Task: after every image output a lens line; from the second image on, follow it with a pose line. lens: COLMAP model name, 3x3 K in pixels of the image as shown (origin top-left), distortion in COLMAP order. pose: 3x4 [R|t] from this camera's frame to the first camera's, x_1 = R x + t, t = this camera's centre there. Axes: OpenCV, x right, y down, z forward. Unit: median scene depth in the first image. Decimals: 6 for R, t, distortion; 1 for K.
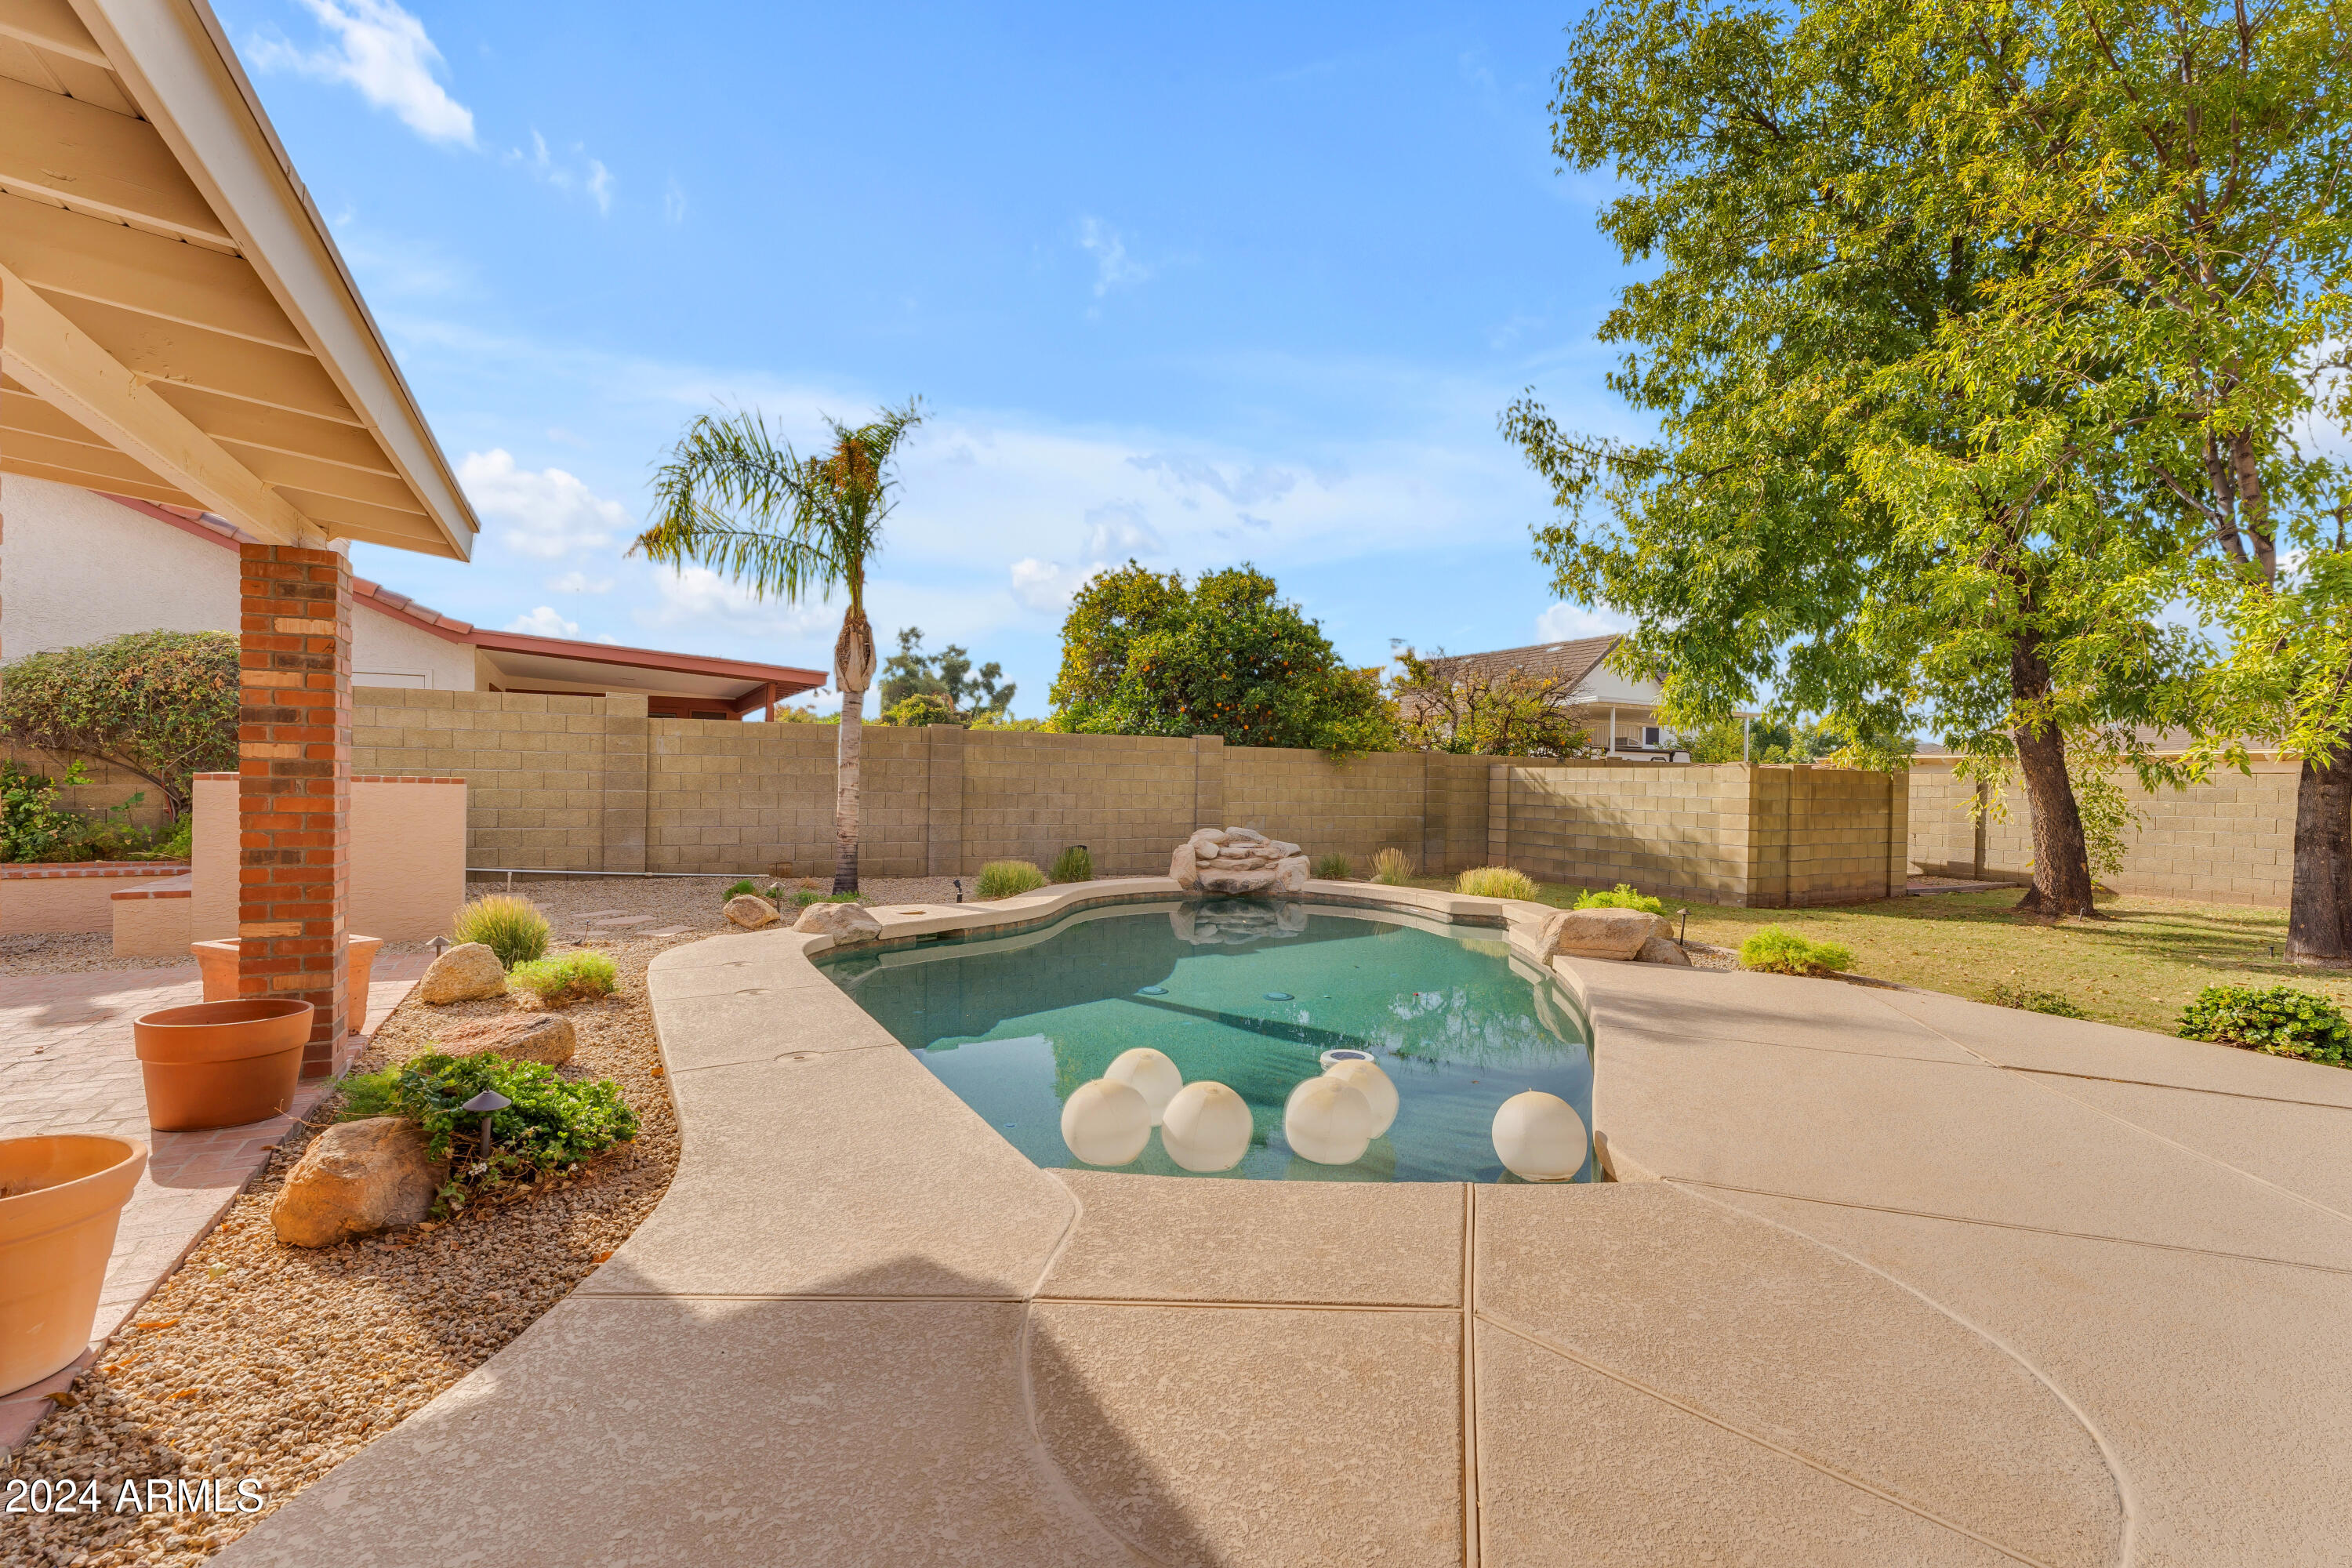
lens RADIAL K [[1043.6, 0, 1175.3], [0, 1043.6, 791.8], [0, 0, 1]] dist [-0.002121, -0.000449]
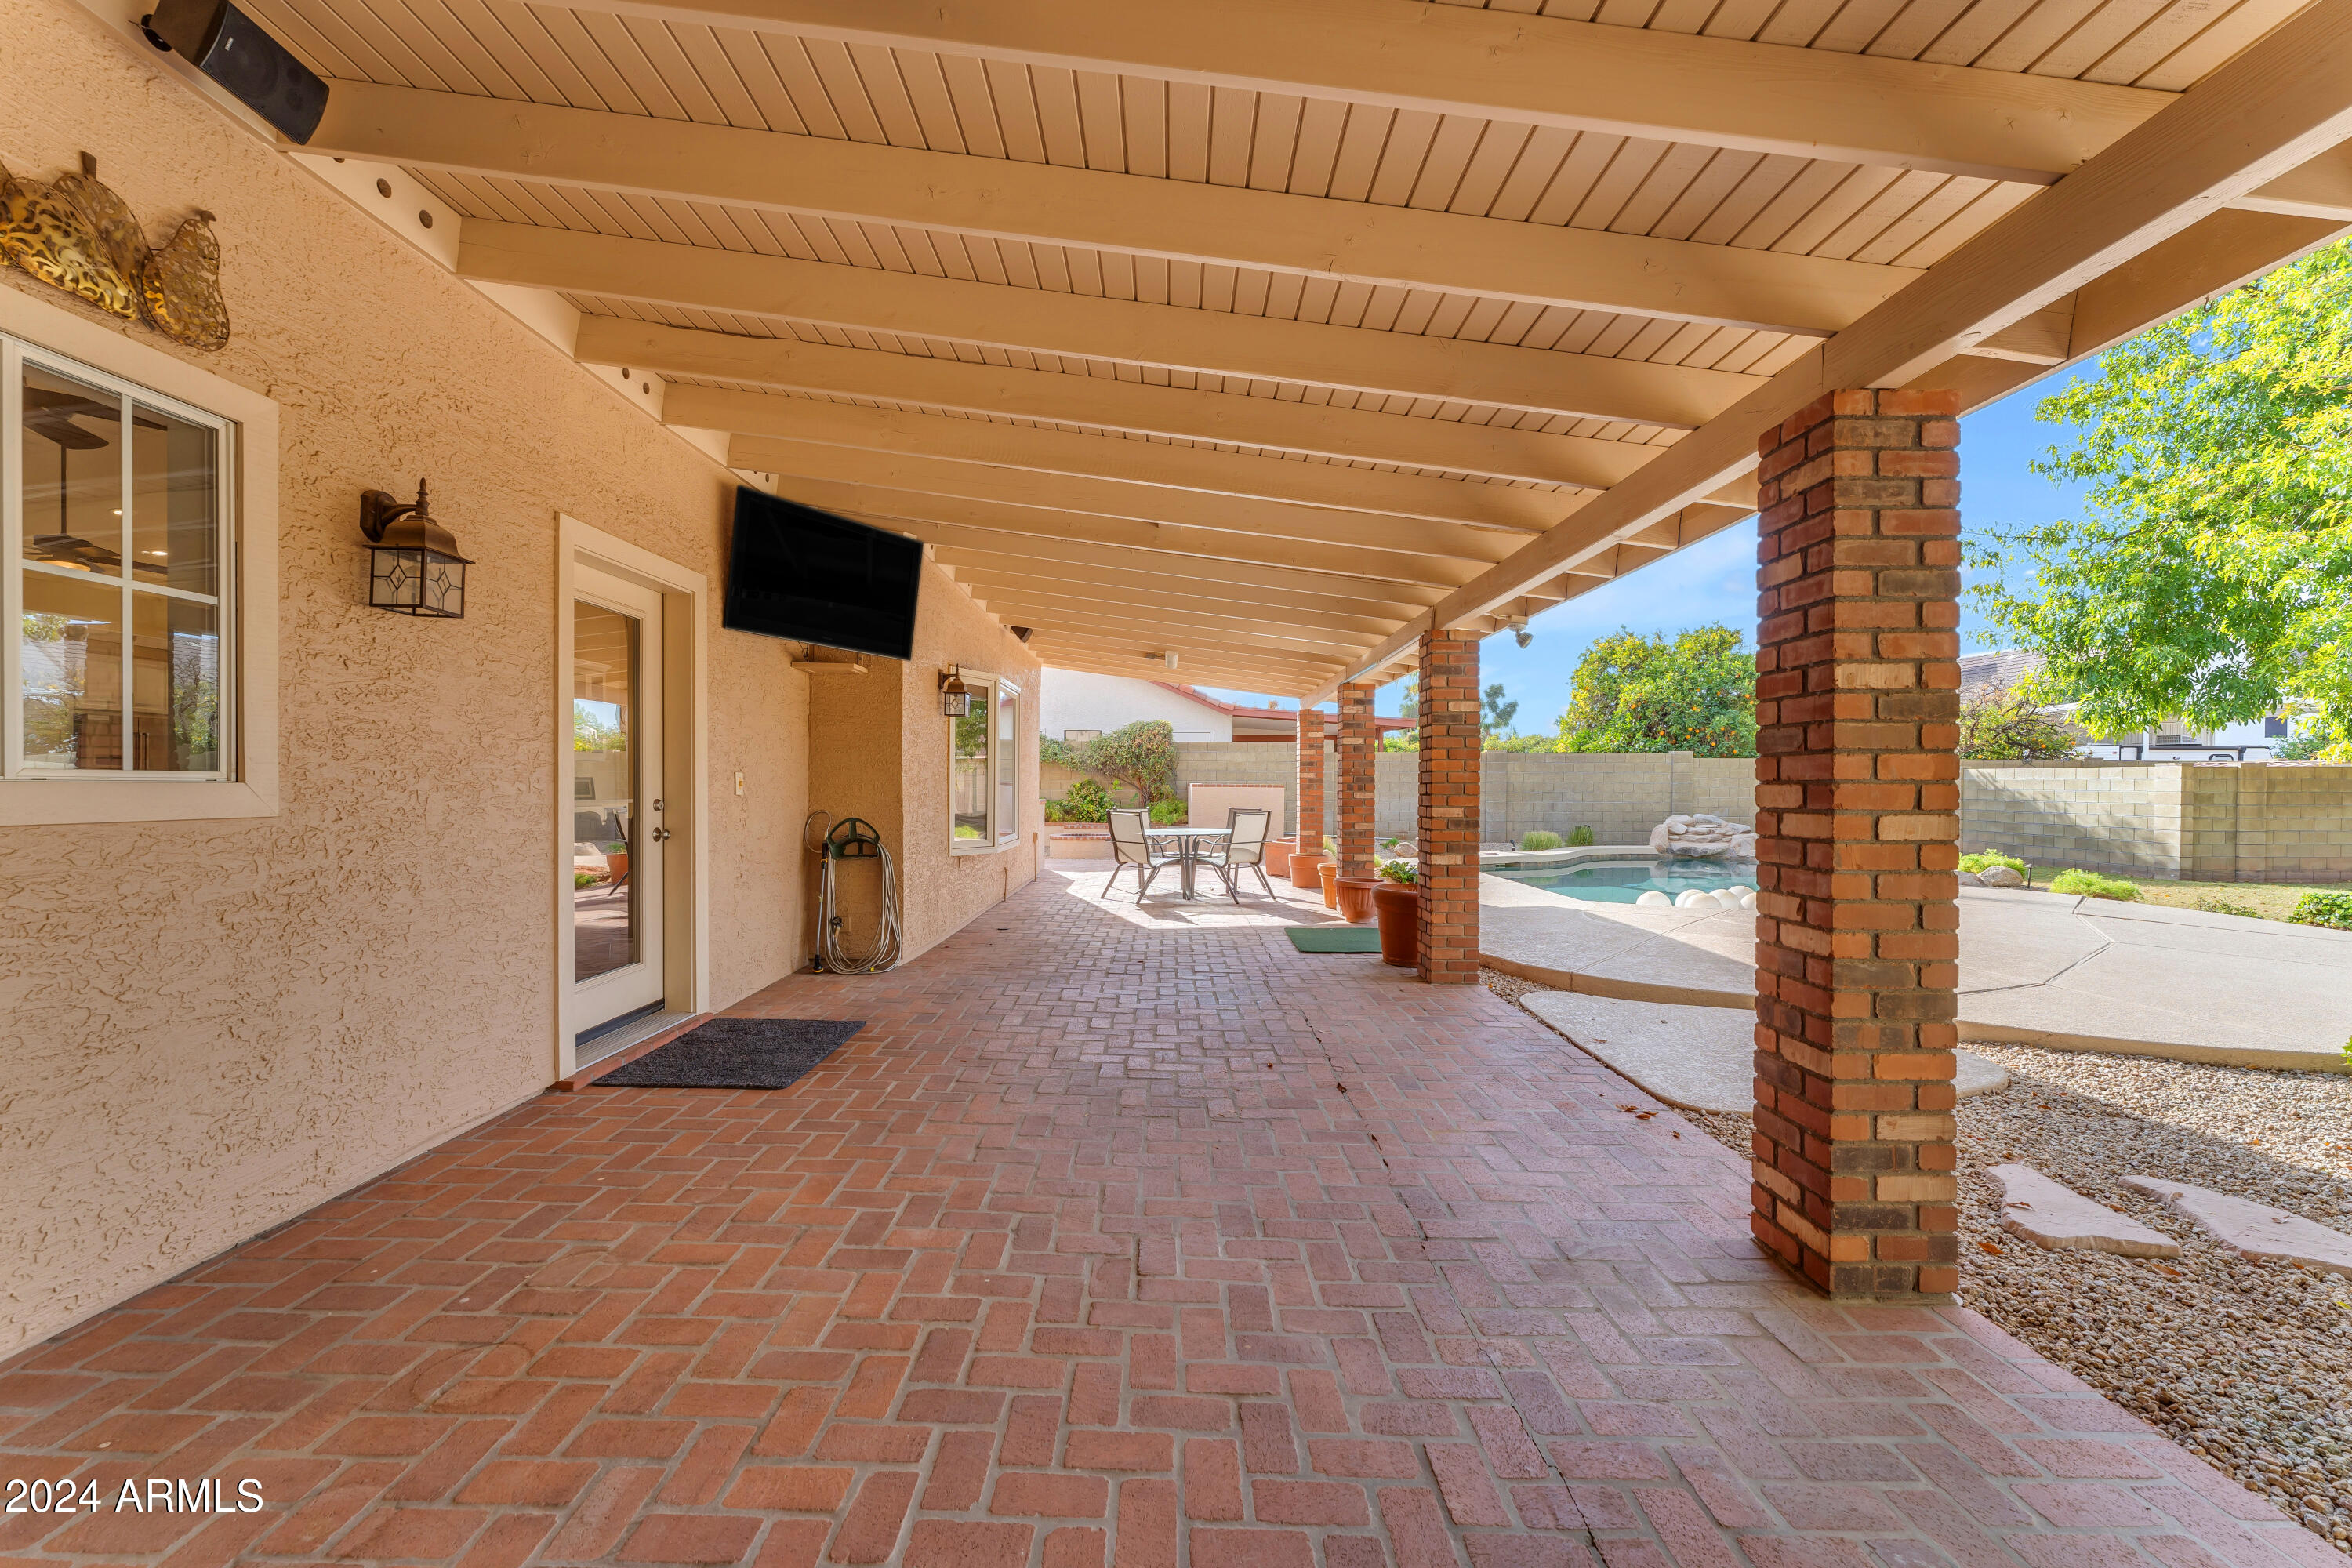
lens RADIAL K [[941.9, 0, 1172.2], [0, 941.9, 790.5], [0, 0, 1]] dist [0.002147, 0.000241]
pose [[0.879068, -0.007814, -0.476633, 0.036976], [0.004287, 0.999955, -0.008486, 0.009253], [0.476678, 0.005416, 0.879061, -0.526462]]
